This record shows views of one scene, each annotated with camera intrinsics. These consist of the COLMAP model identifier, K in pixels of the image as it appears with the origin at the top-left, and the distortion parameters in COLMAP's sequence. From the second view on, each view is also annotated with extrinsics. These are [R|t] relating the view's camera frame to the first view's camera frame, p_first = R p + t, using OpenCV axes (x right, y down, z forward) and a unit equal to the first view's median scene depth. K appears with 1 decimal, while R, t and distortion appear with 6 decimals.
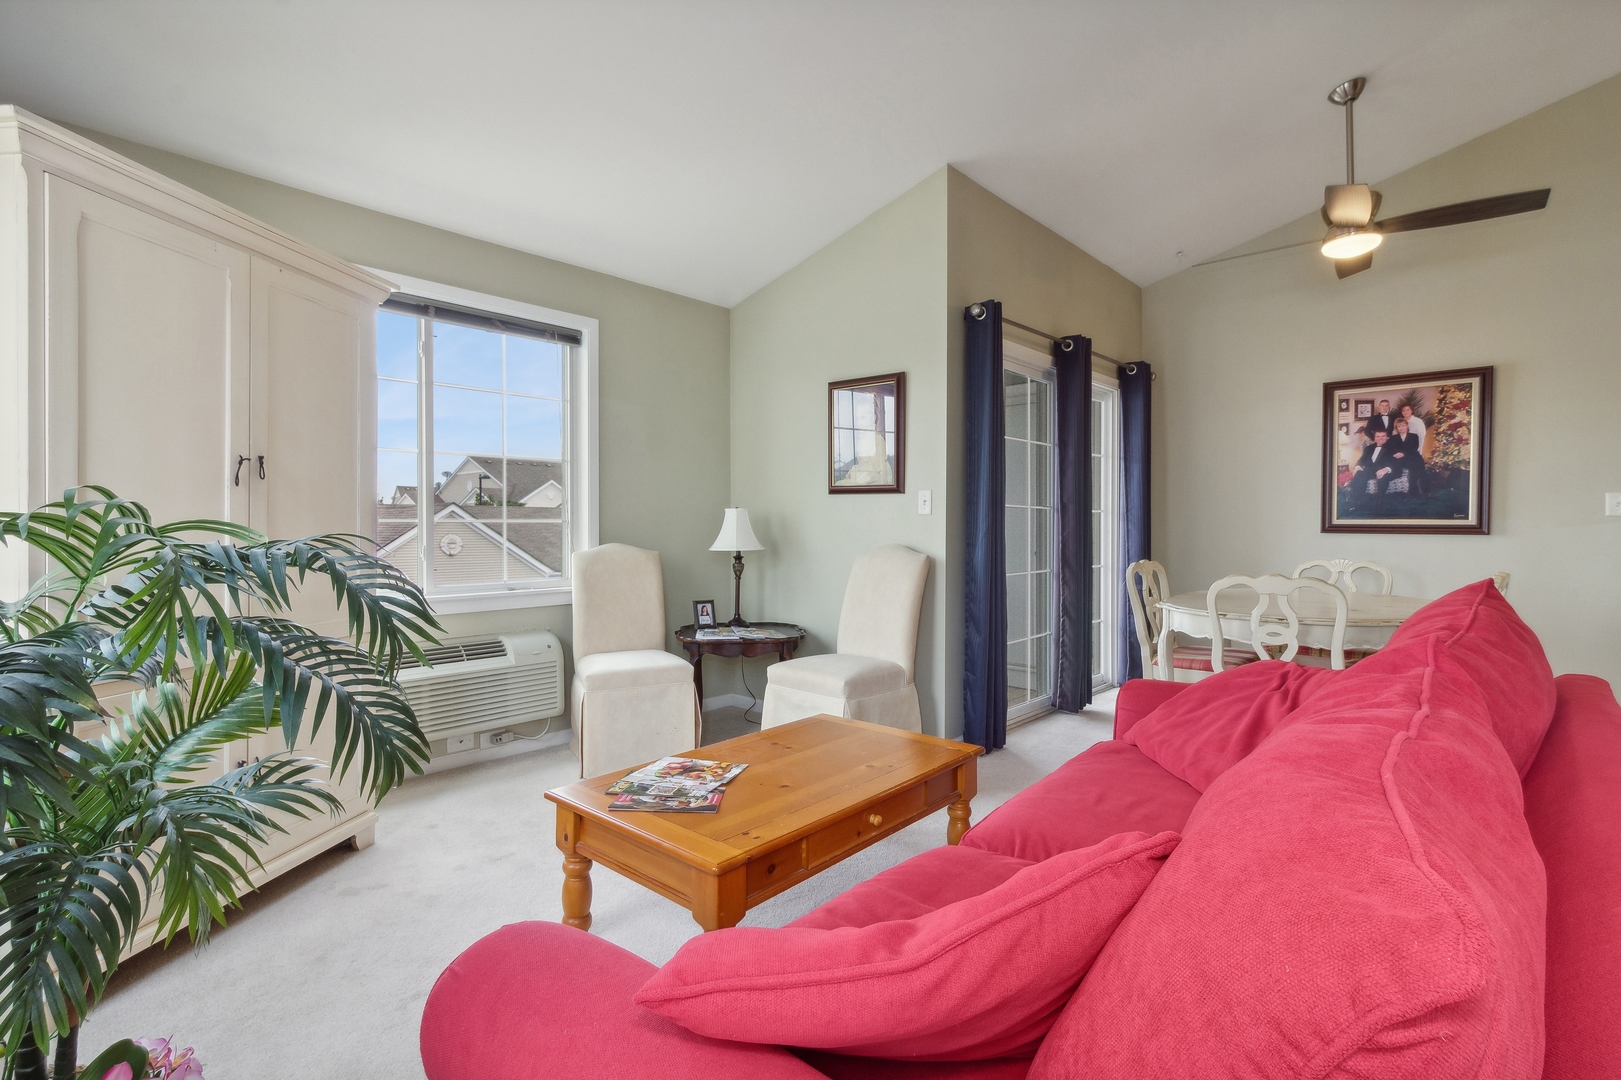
lens RADIAL K [[767.2, 0, 802.3], [0, 767.2, 542.2], [0, 0, 1]] dist [0.004267, 0.000315]
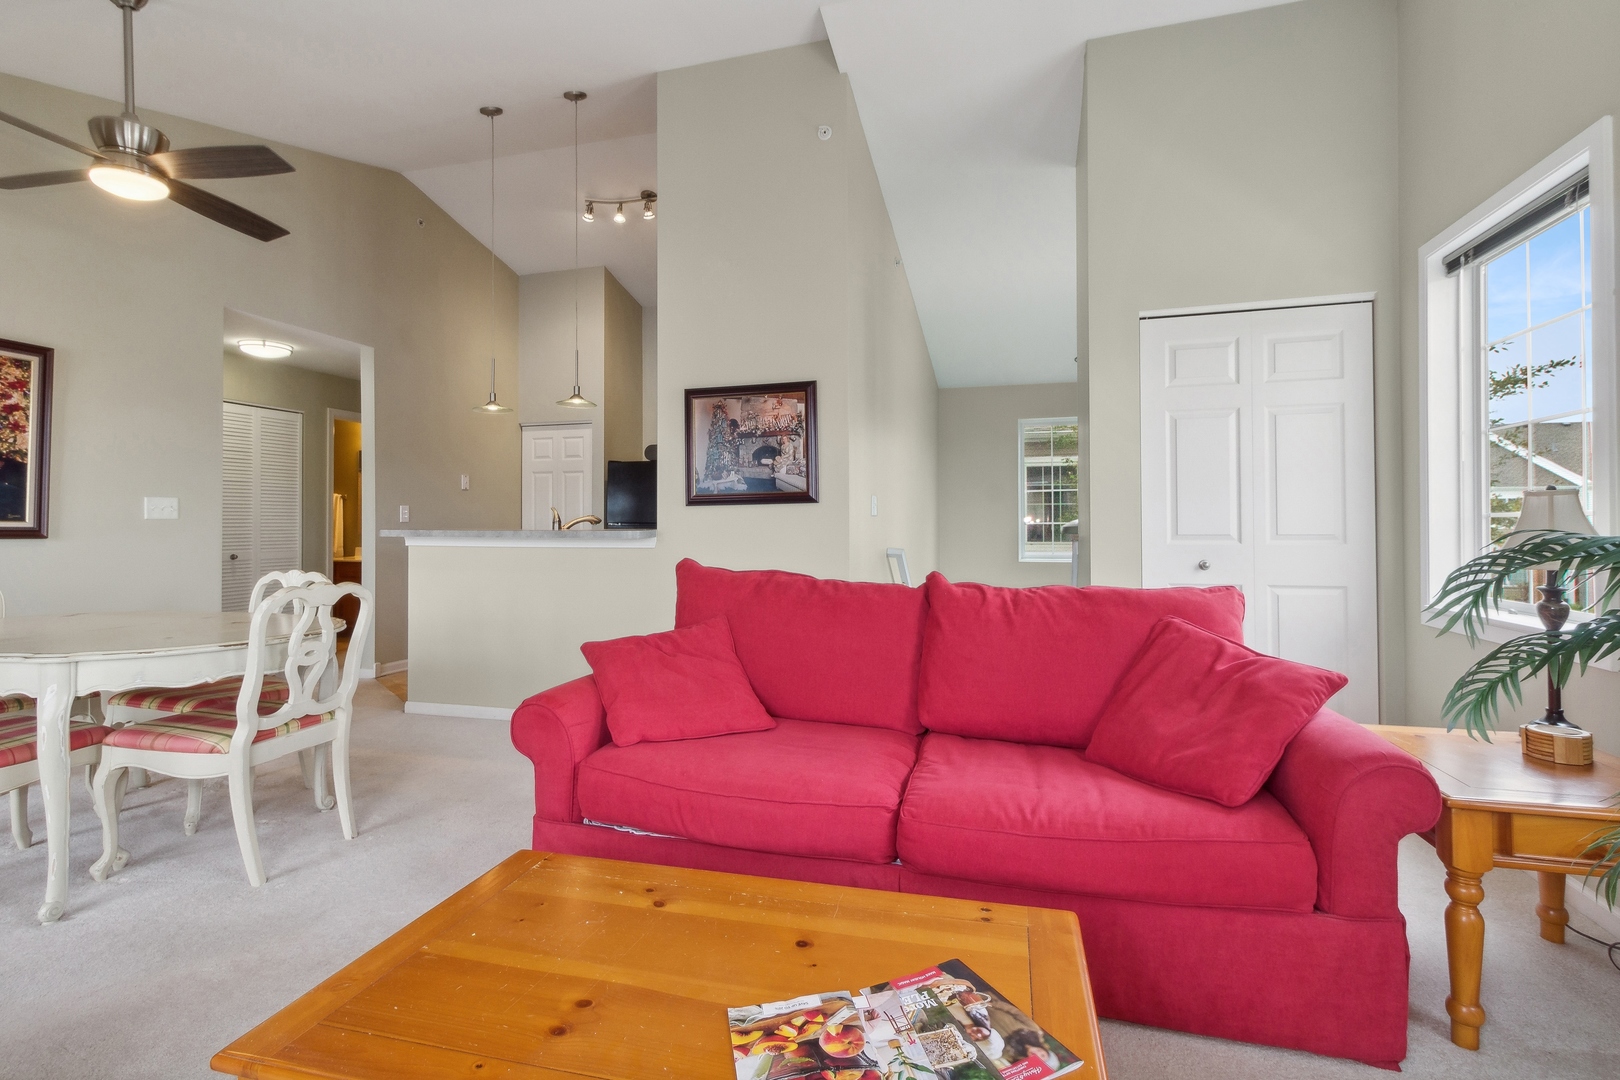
lens RADIAL K [[766.7, 0, 807.1], [0, 766.7, 516.5], [0, 0, 1]] dist [0.004267, 0.000315]
pose [[-0.458624, 0.014134, 0.888518, -0.284581], [0.021249, 0.999762, -0.004936, -0.011803], [-0.888377, 0.016616, -0.458815, 0.625101]]
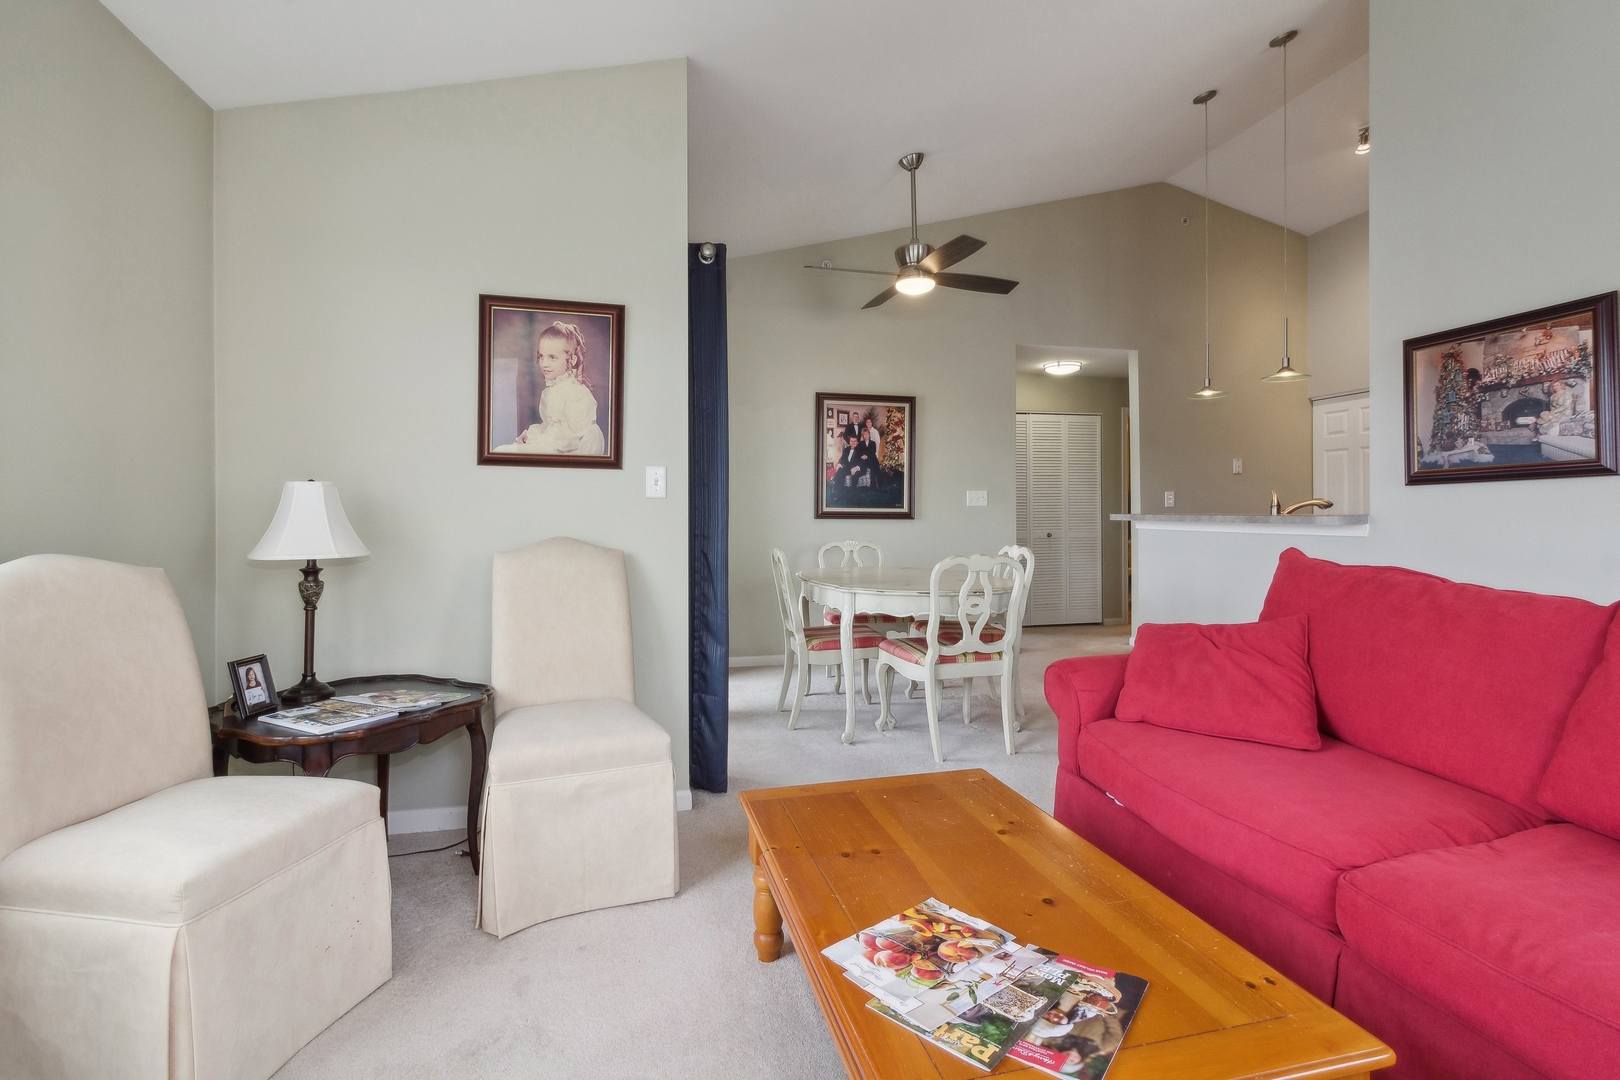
lens RADIAL K [[766.7, 0, 814.2], [0, 766.7, 514.9], [0, 0, 1]] dist [0.004267, 0.000315]
pose [[0.554287, -0.002804, 0.832321, -0.338315], [0.019606, 0.999761, -0.009688, -0.007571], [-0.832095, 0.021688, 0.554209, 0.388195]]
